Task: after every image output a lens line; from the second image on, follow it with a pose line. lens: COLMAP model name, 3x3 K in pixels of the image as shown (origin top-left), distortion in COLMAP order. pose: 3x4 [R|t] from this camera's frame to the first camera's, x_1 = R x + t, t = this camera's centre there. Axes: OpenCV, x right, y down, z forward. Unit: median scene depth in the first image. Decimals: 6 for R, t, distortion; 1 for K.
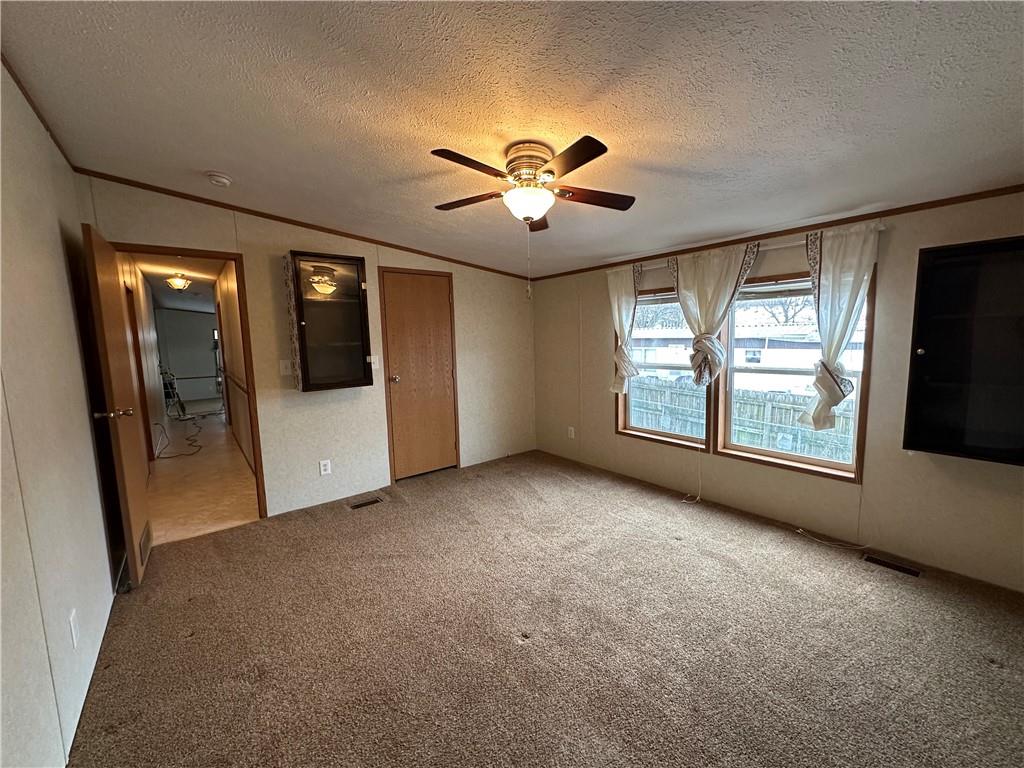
lens RADIAL K [[405.6, 0, 531.8], [0, 405.6, 385.1], [0, 0, 1]] dist [-0.003821, 0.000492]
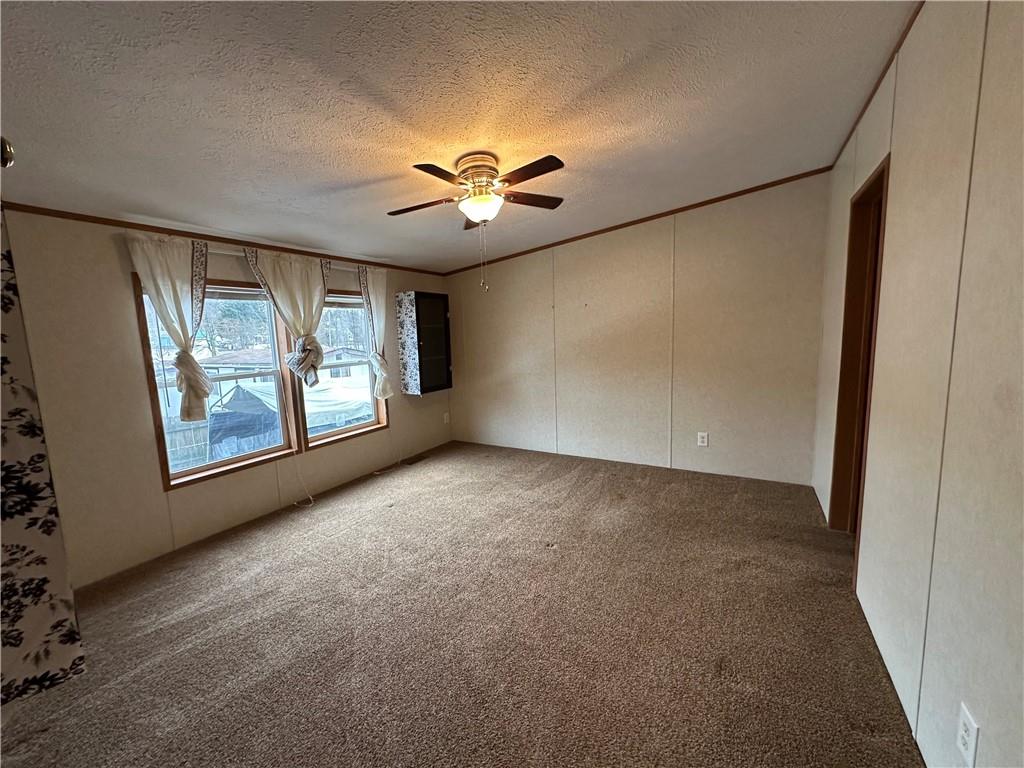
lens RADIAL K [[405.6, 0, 508.7], [0, 405.6, 383.1], [0, 0, 1]] dist [-0.003821, 0.000492]
pose [[-0.334157, -0.091858, 0.938031, -0.711269], [0.143438, 0.978690, 0.146937, -0.082808], [-0.931539, 0.183649, -0.313860, 0.842765]]
